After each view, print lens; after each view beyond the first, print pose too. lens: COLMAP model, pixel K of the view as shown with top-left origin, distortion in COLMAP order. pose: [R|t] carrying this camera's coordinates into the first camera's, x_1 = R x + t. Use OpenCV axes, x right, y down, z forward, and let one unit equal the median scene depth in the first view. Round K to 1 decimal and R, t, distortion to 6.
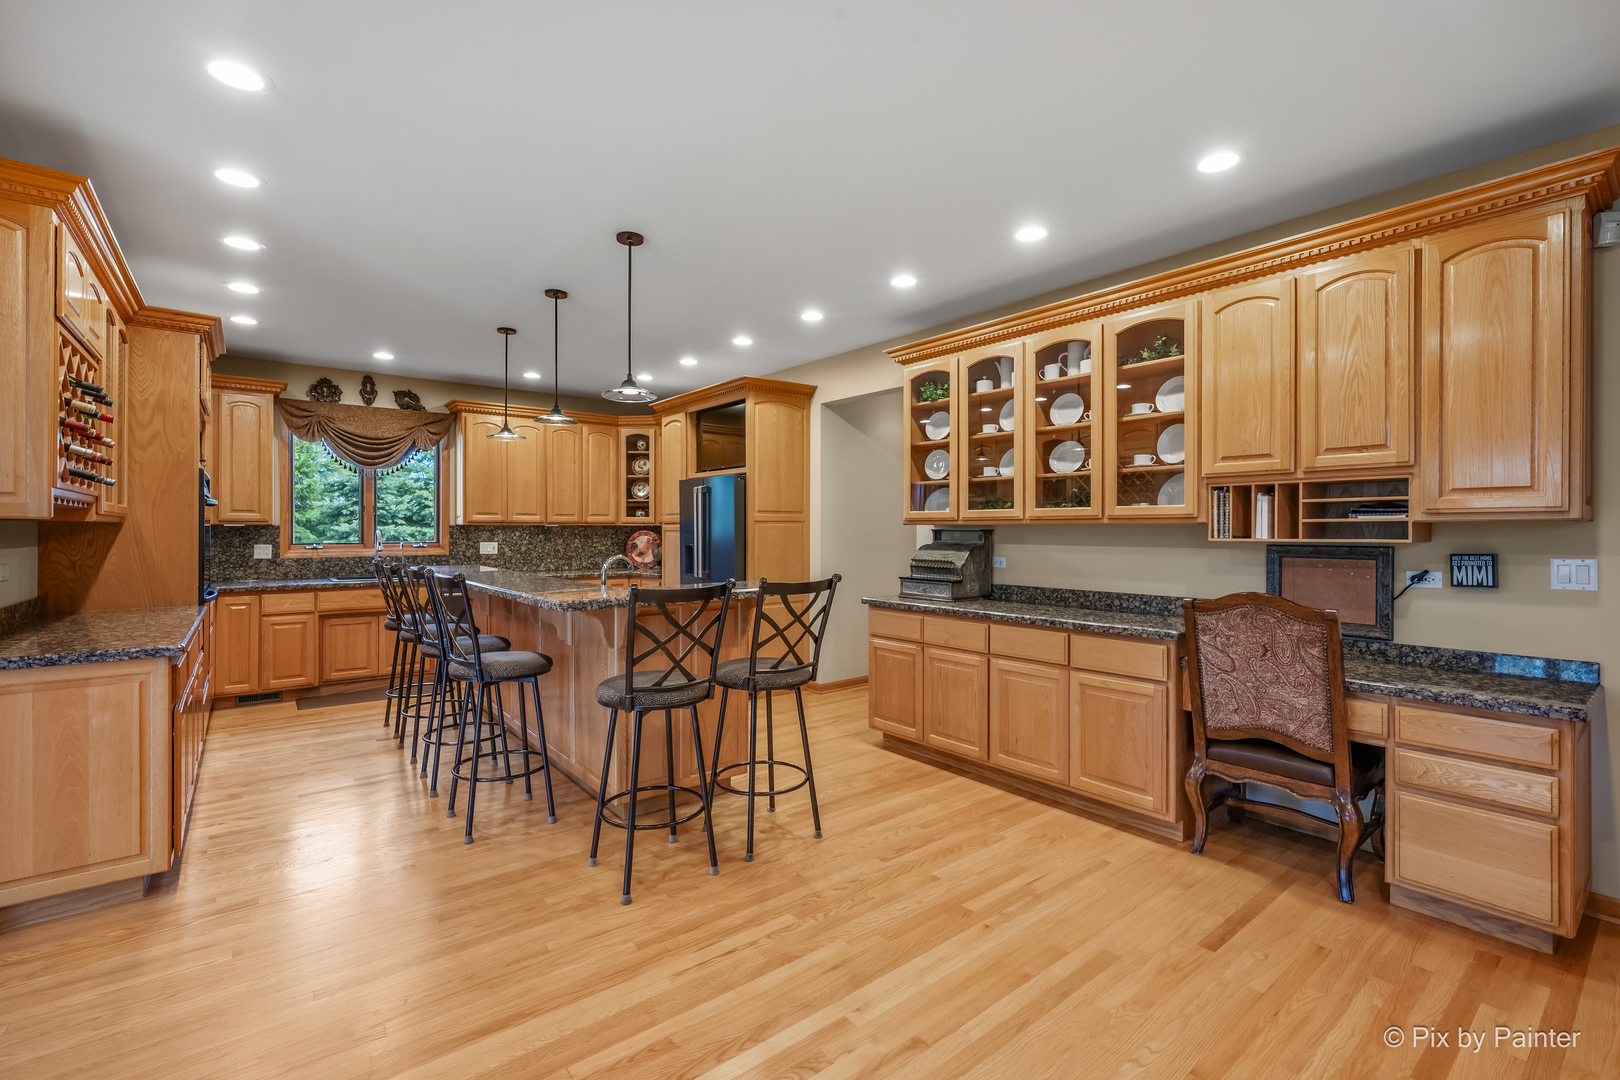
lens RADIAL K [[697.7, 0, 792.5], [0, 697.7, 534.9], [0, 0, 1]] dist [0.006500, -0.000371]
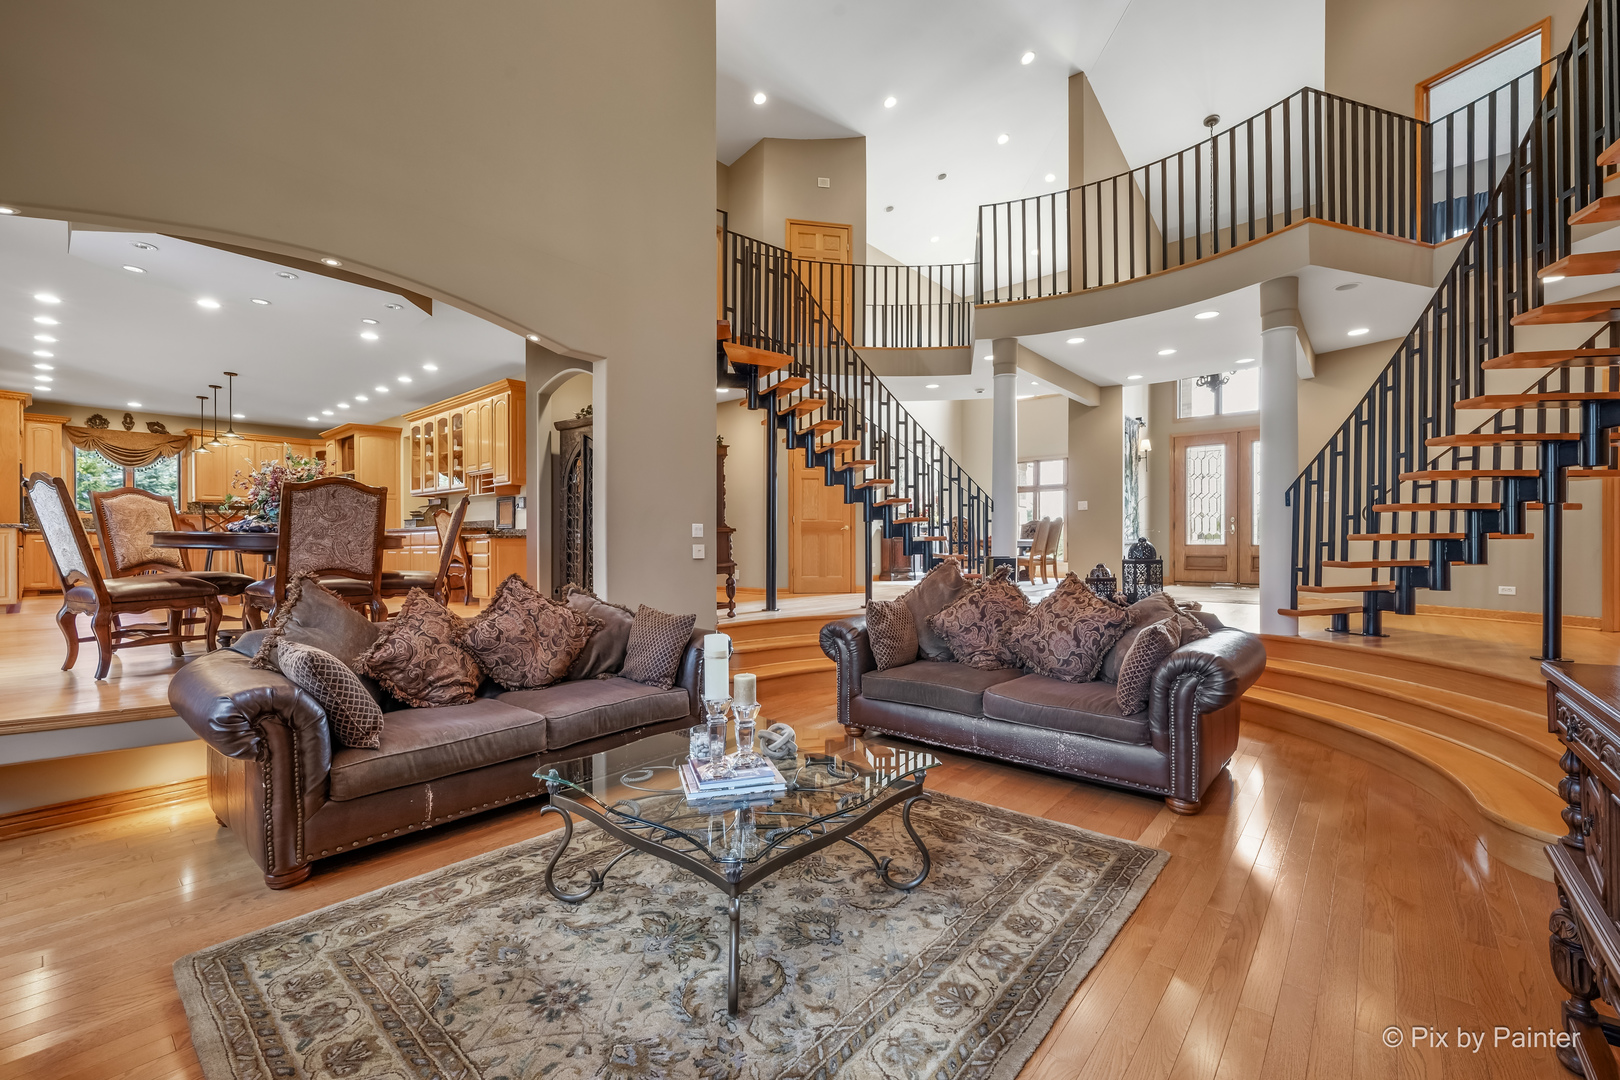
lens RADIAL K [[697.7, 0, 811.3], [0, 697.7, 541.3], [0, 0, 1]] dist [0.006500, -0.000371]
pose [[0.984096, -0.002013, 0.177628, 0.800101], [0.004097, 0.999927, -0.011369, 0.121567], [-0.177592, 0.011916, 0.984032, -1.071880]]
